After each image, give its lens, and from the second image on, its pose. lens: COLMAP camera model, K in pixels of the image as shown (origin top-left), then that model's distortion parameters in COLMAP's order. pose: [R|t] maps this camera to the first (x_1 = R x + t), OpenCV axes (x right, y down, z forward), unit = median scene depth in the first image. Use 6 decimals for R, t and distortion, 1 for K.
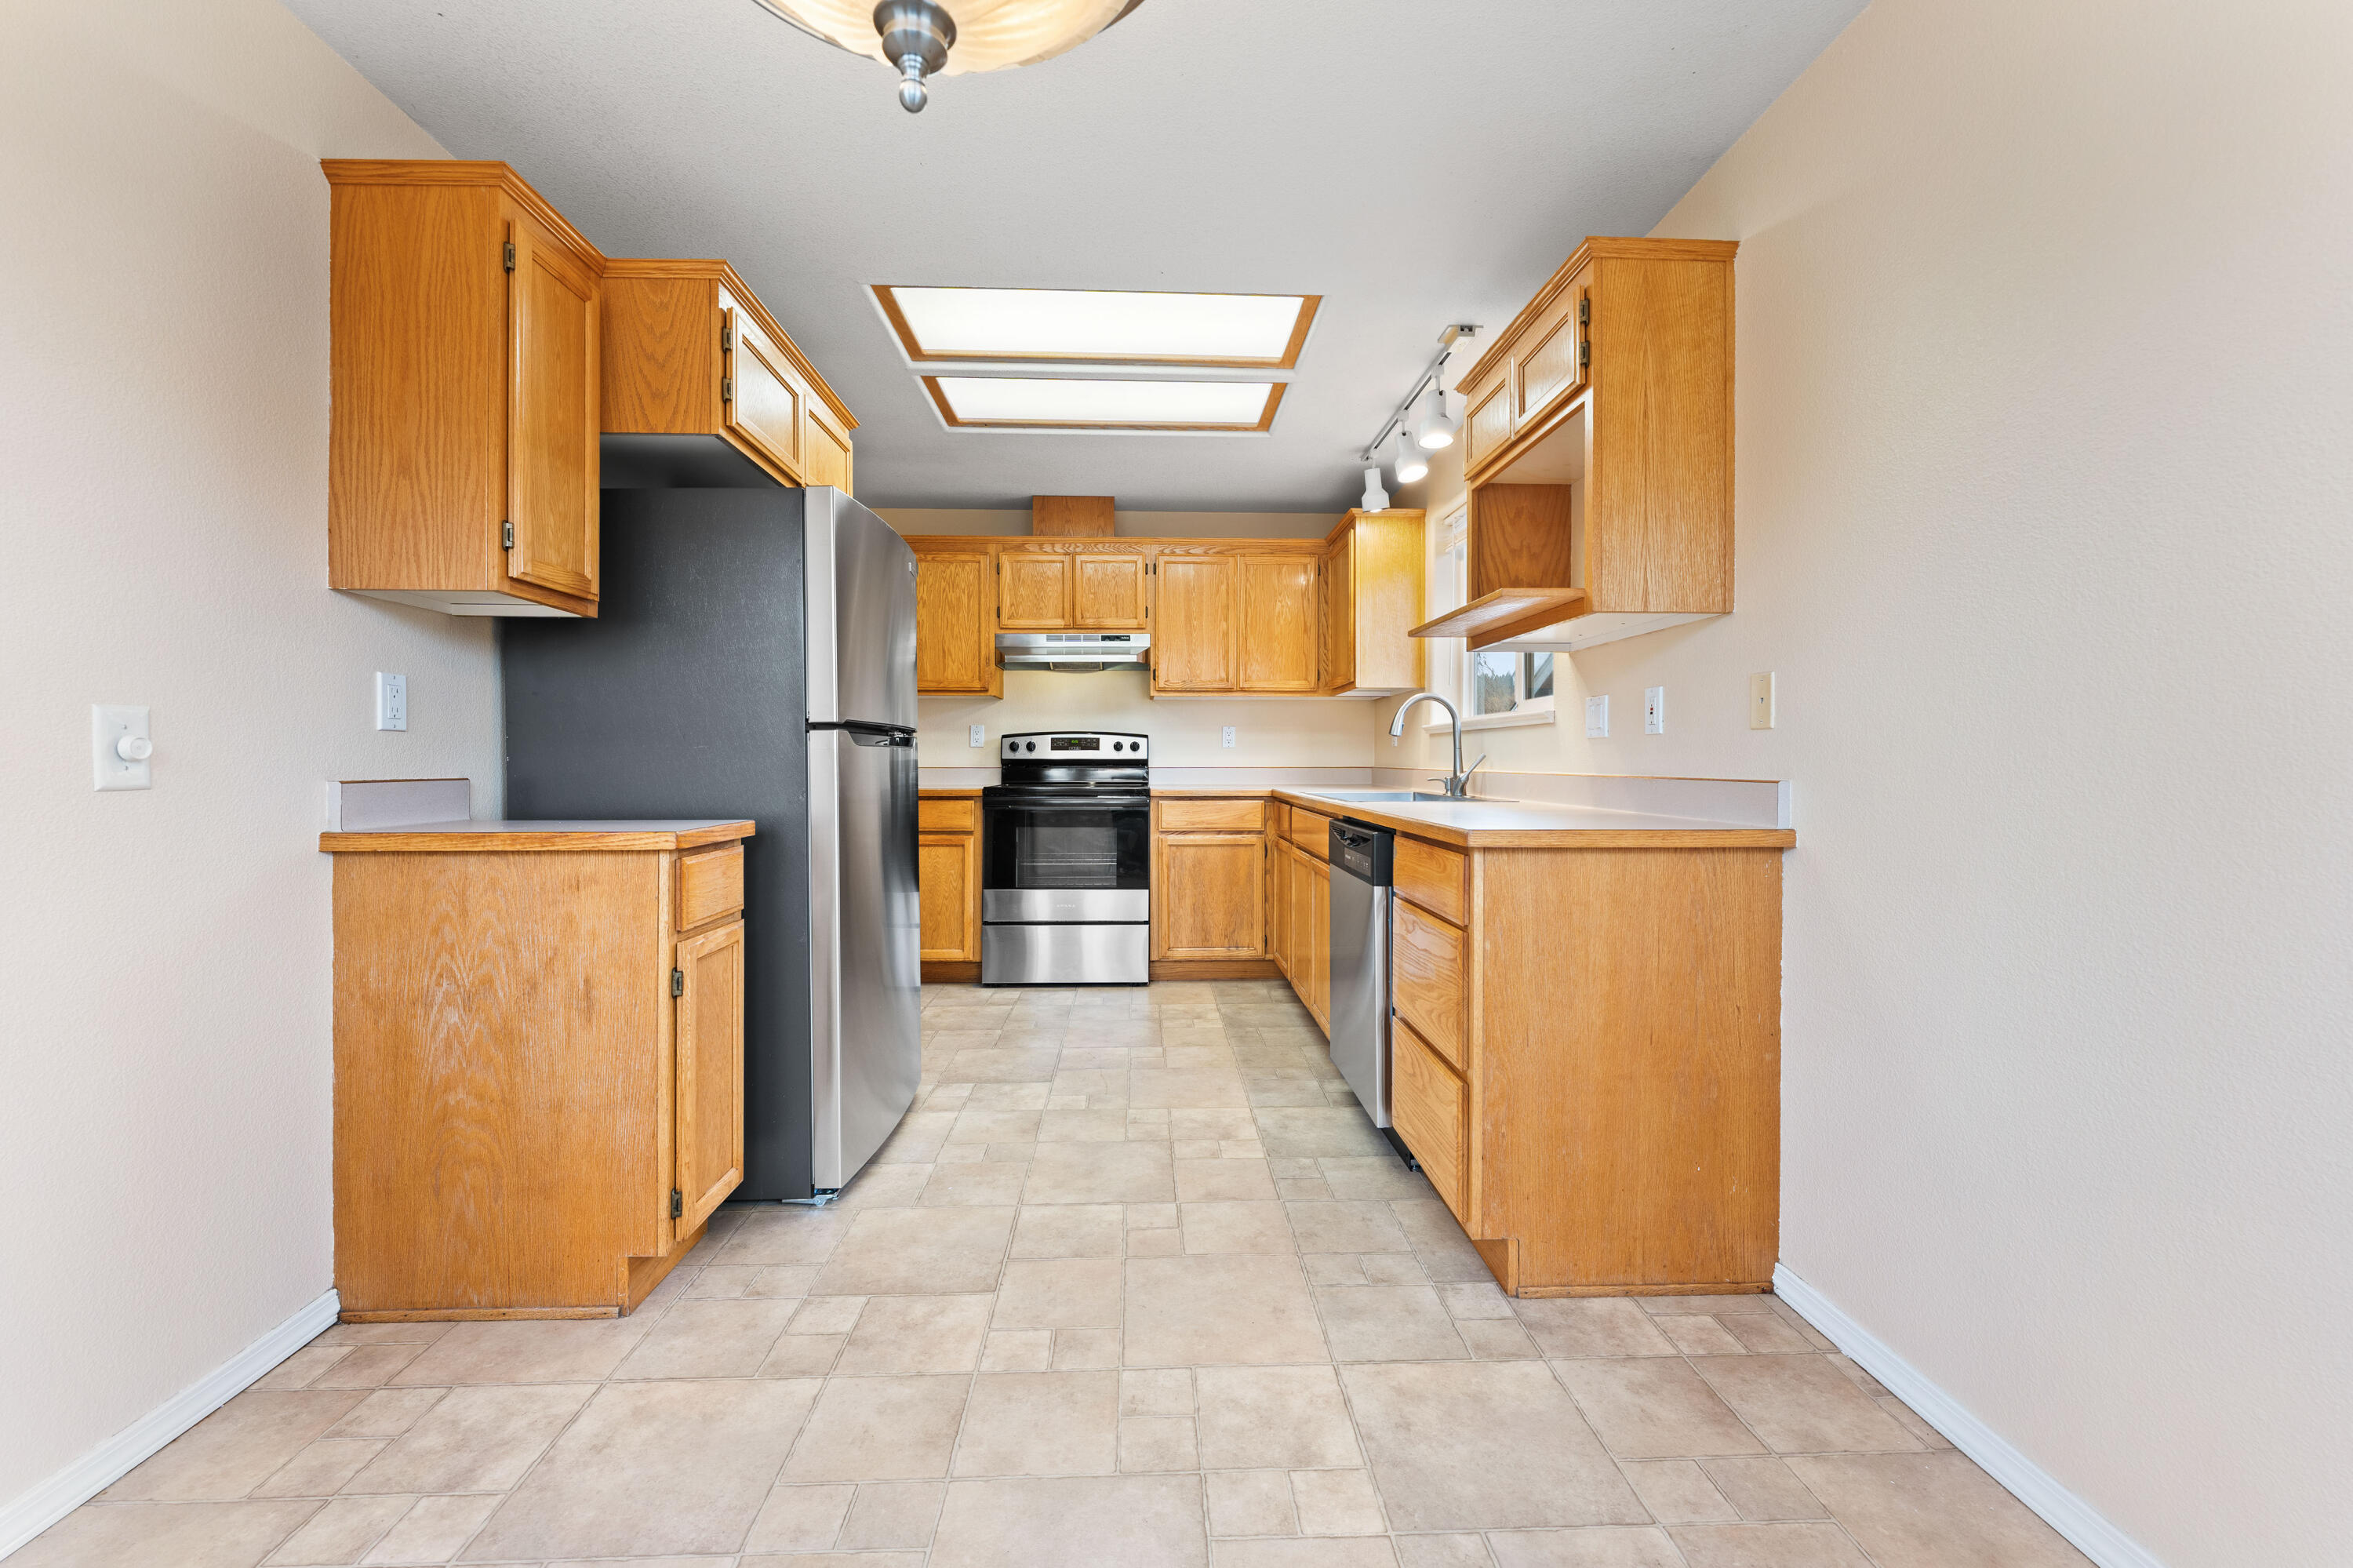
lens RADIAL K [[957.4, 0, 1177.2], [0, 957.4, 773.1], [0, 0, 1]] dist [-0.000730, -0.000130]
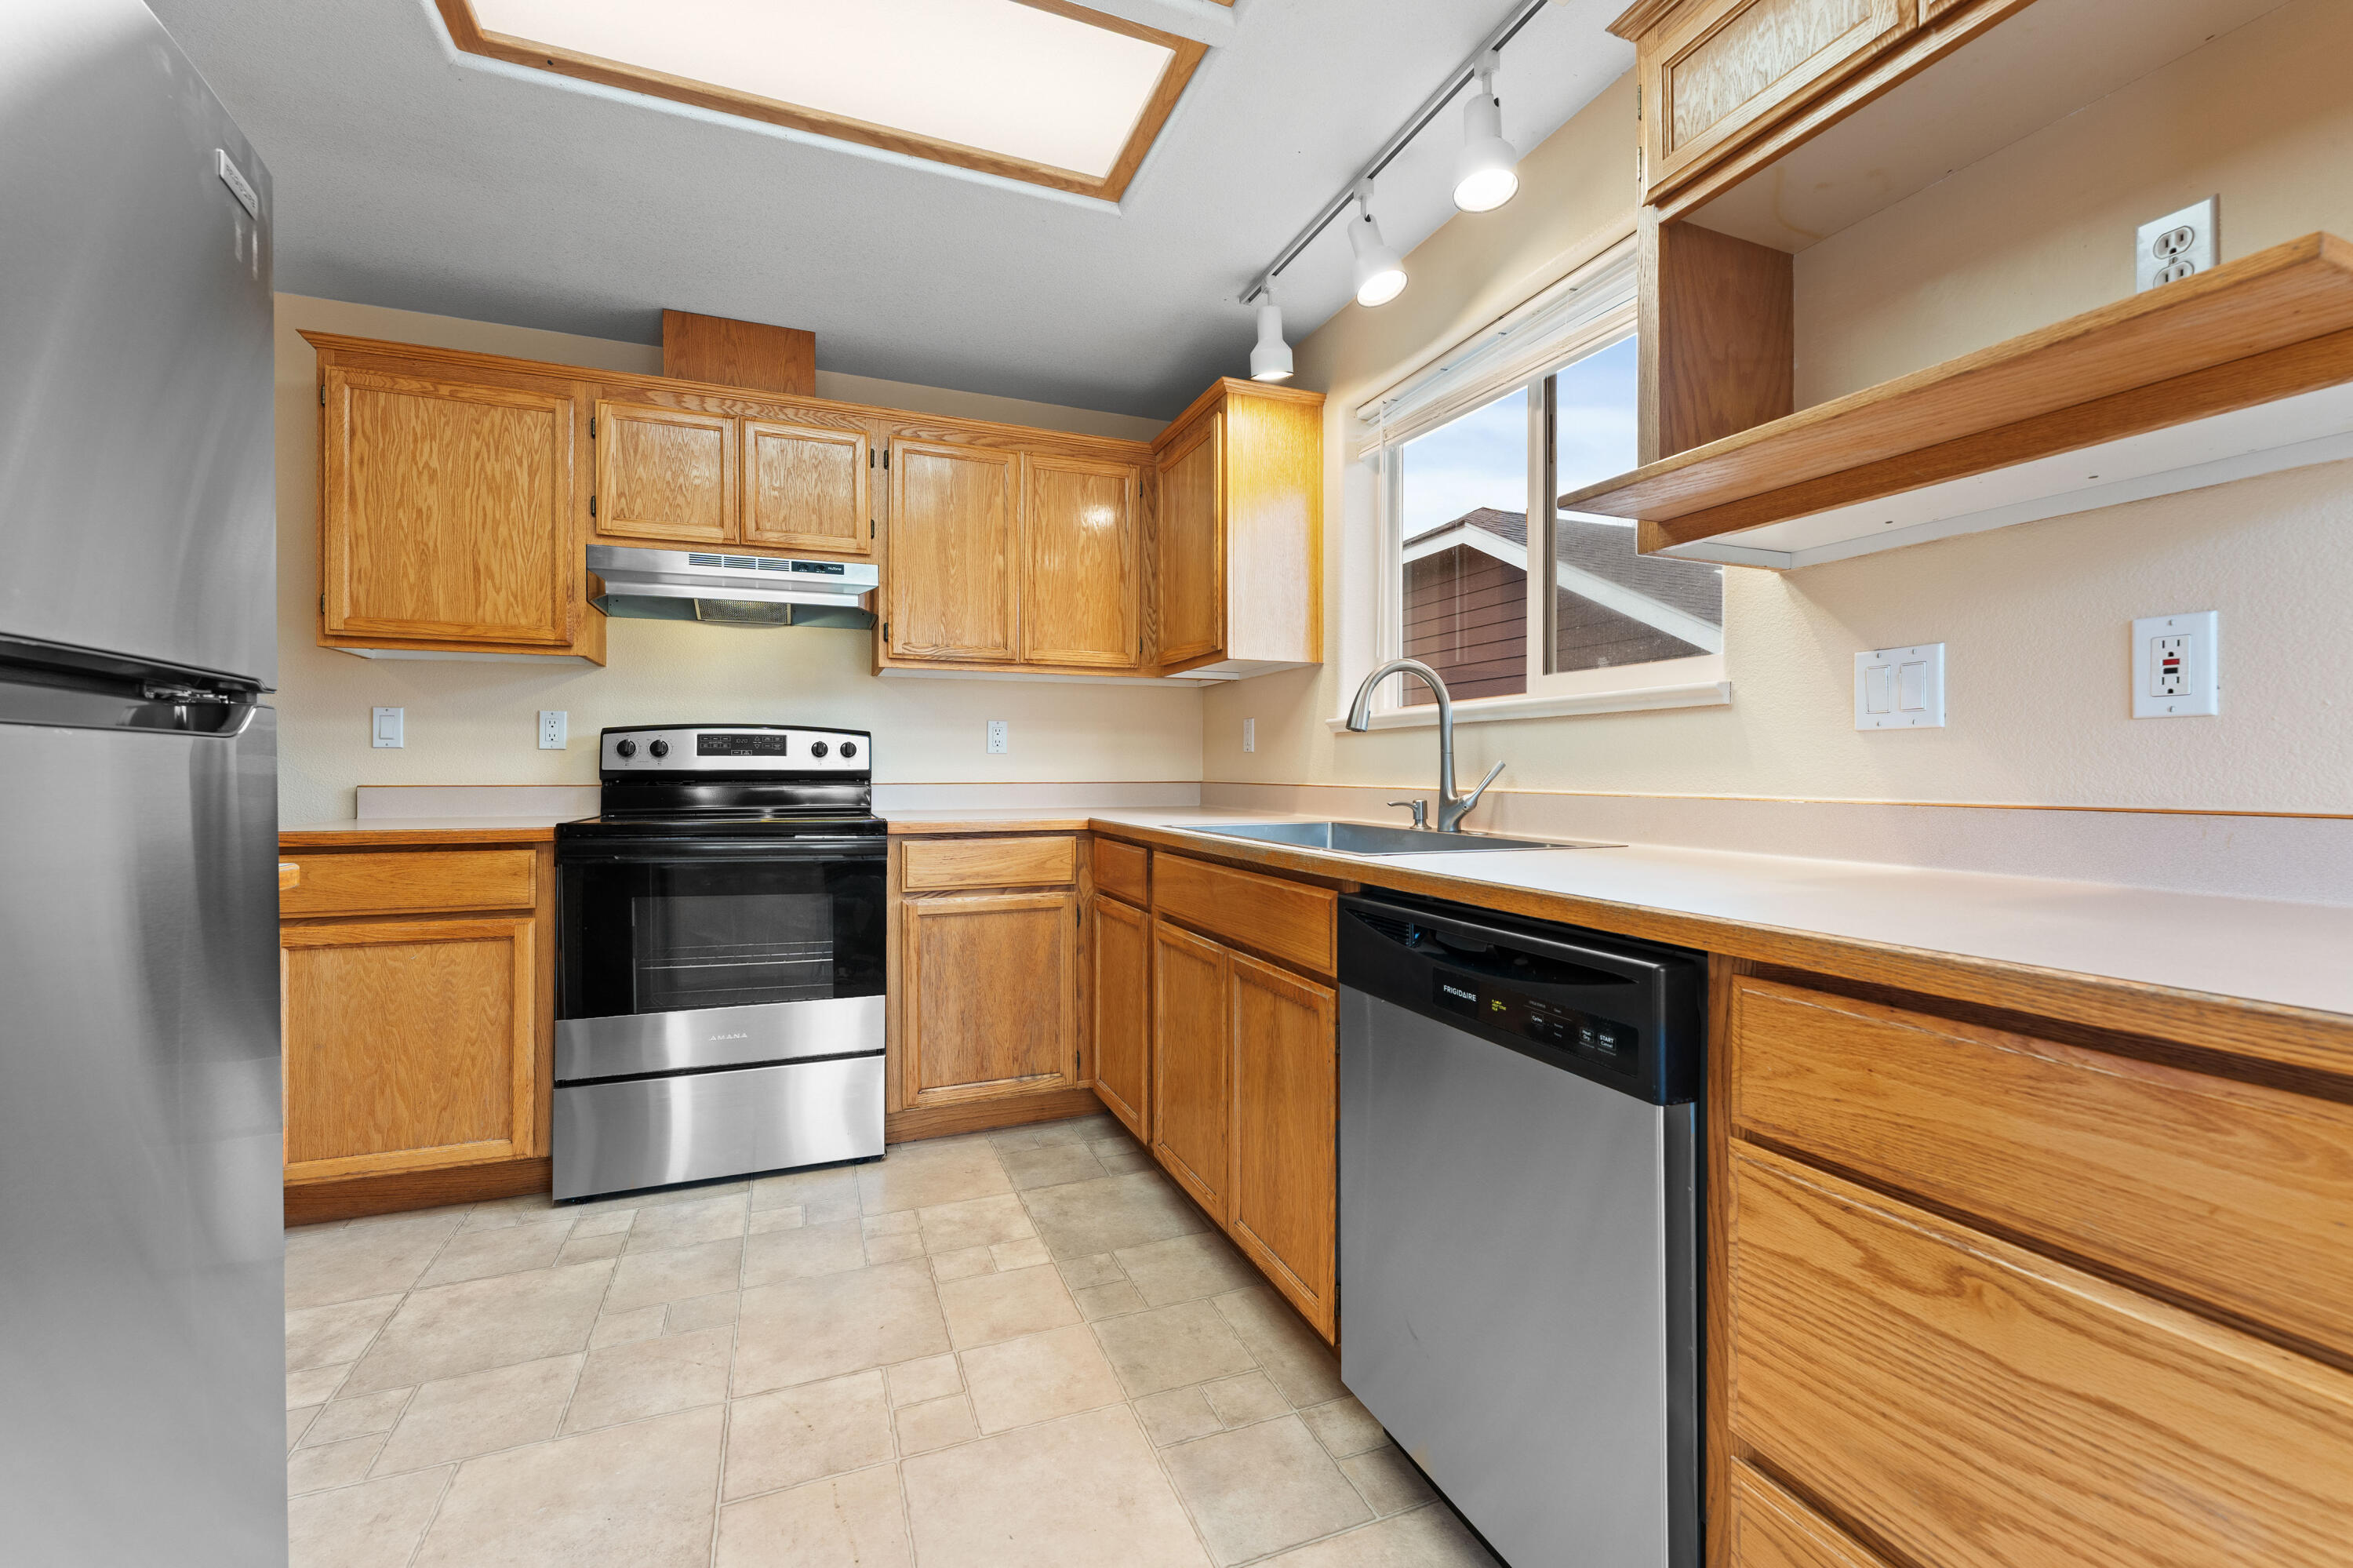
lens RADIAL K [[957.4, 0, 1177.2], [0, 957.4, 773.1], [0, 0, 1]] dist [-0.000730, -0.000130]
pose [[0.942535, -0.001298, 0.334104, -0.055958], [0.005038, 0.999934, -0.010329, -0.005995], [-0.334068, 0.011419, 0.942480, 0.384407]]
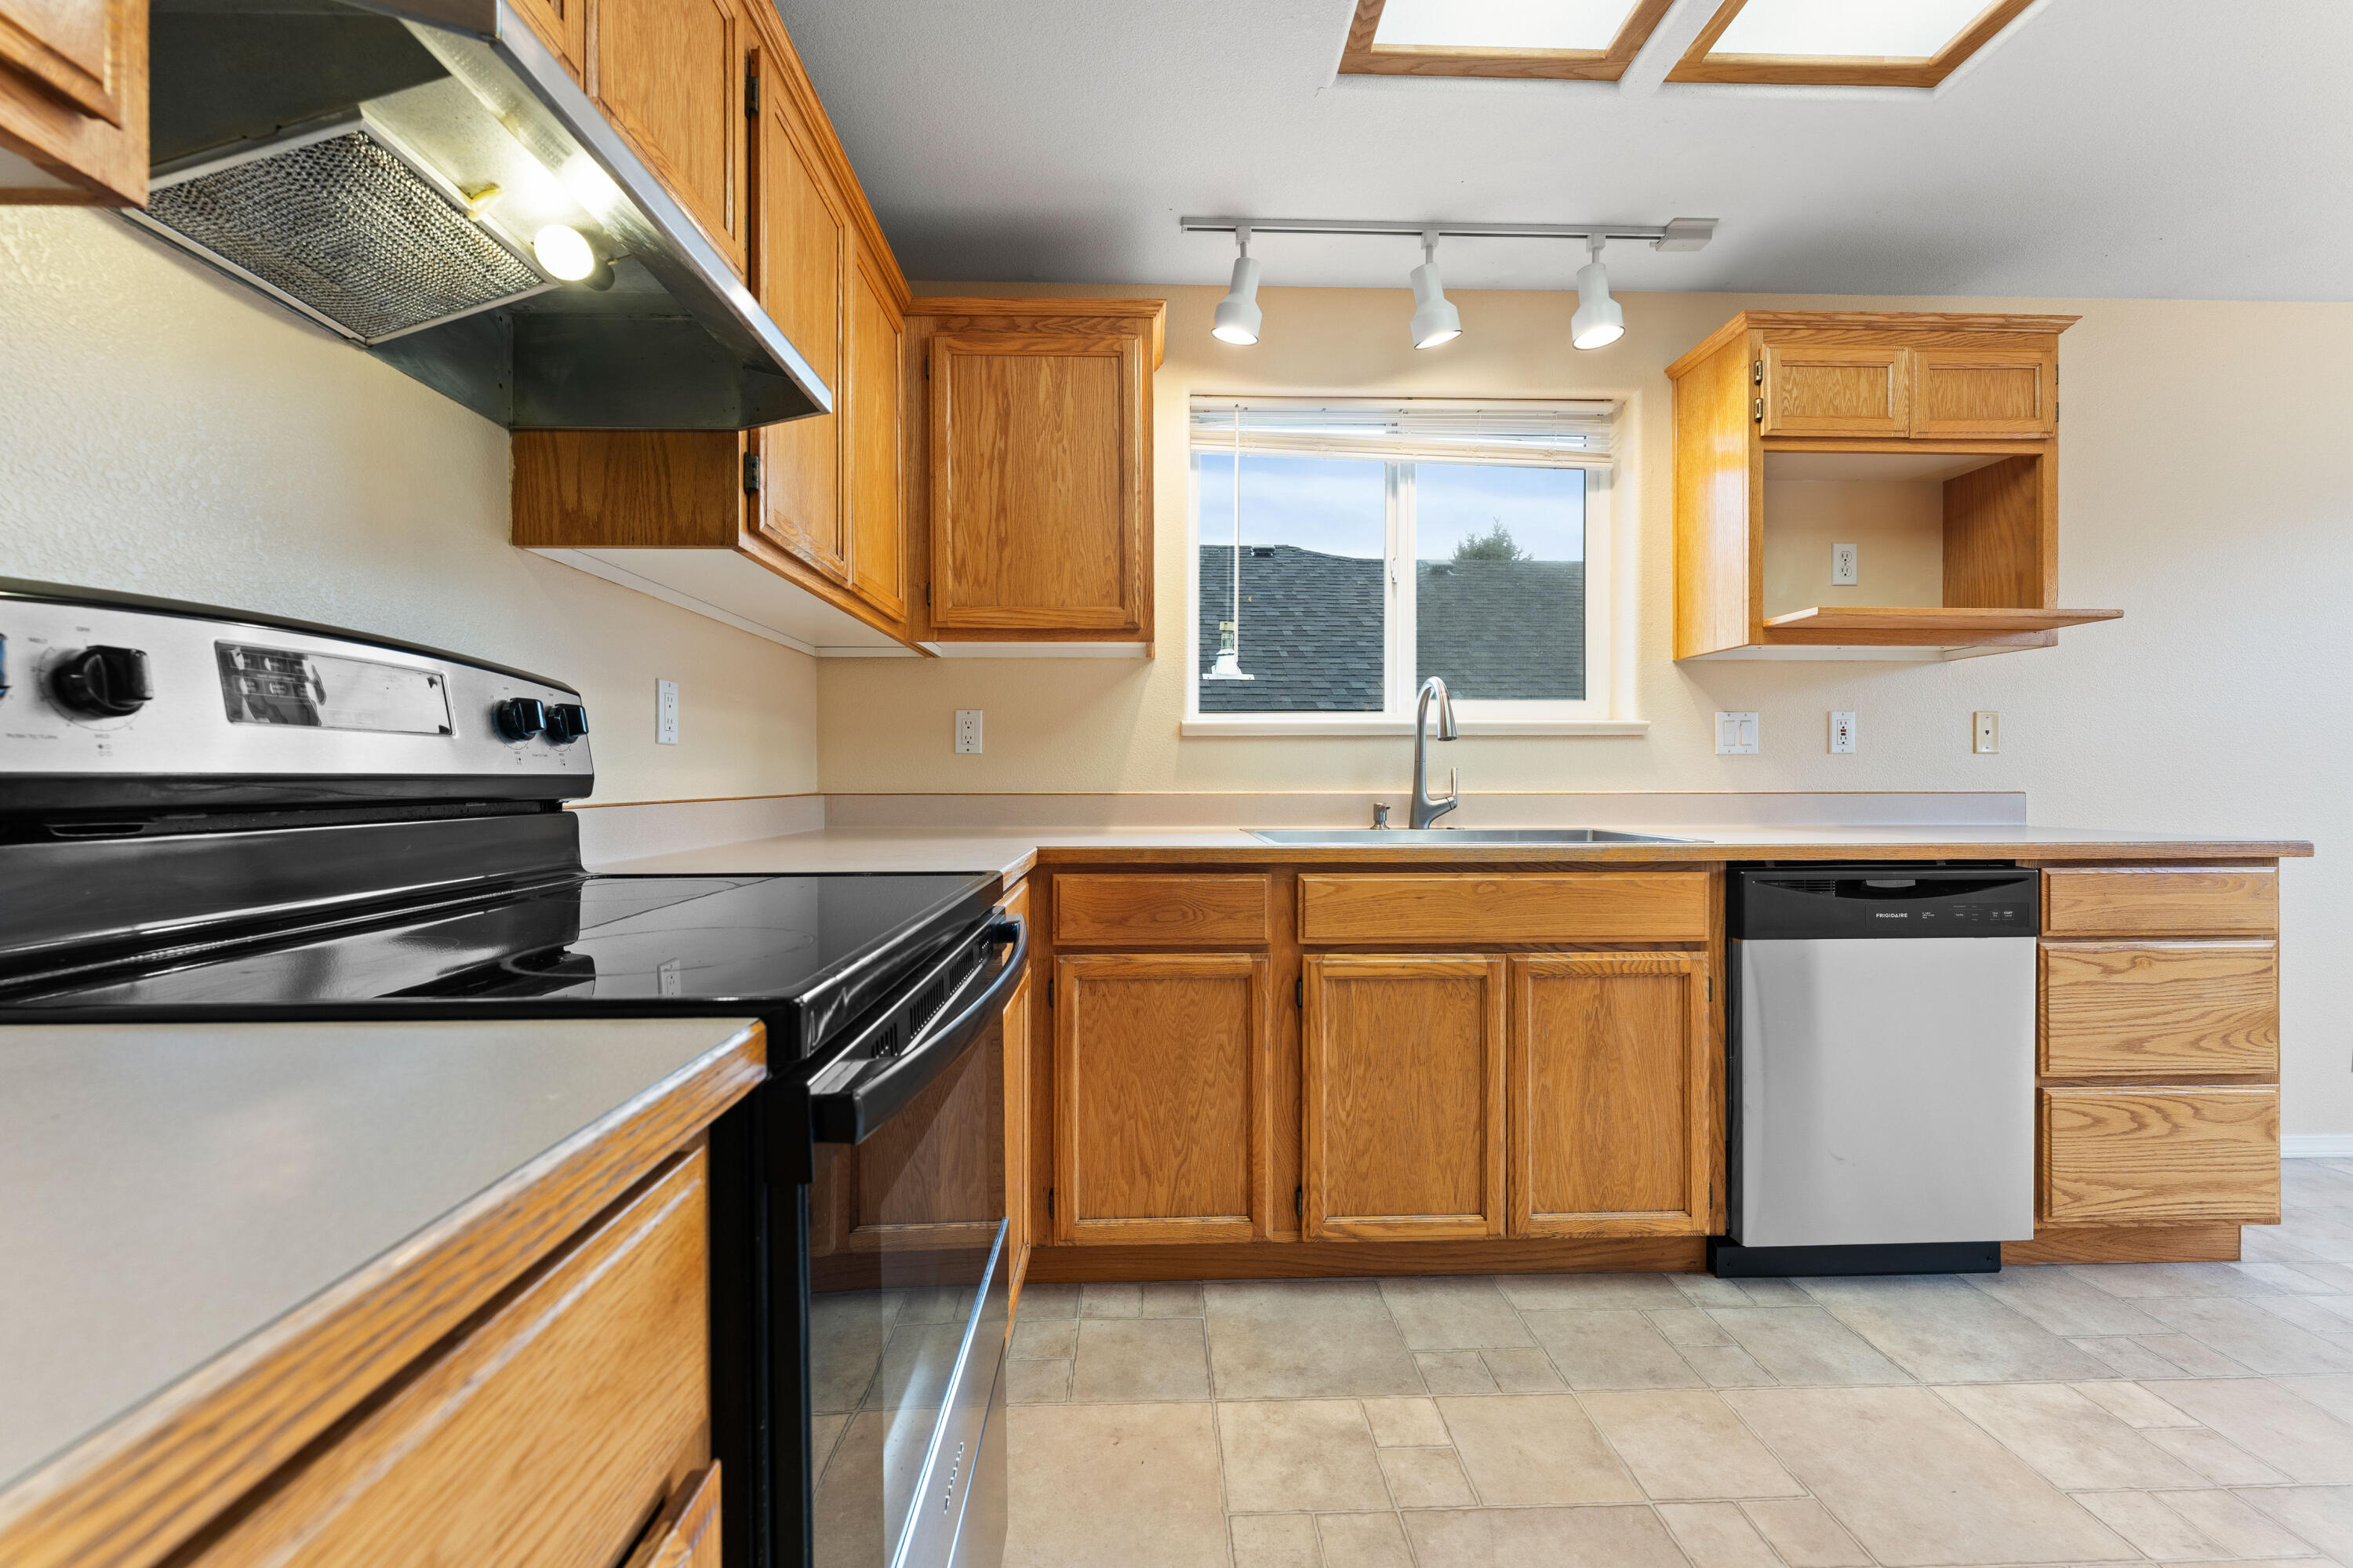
lens RADIAL K [[942.9, 0, 1176.5], [0, 942.9, 784.0], [0, 0, 1]] dist [-0.001892, -0.000103]
pose [[0.012252, -0.006372, 0.999905, -0.315359], [0.016235, 0.999849, 0.006173, -0.012935], [-0.999793, 0.016158, 0.012354, 0.926124]]
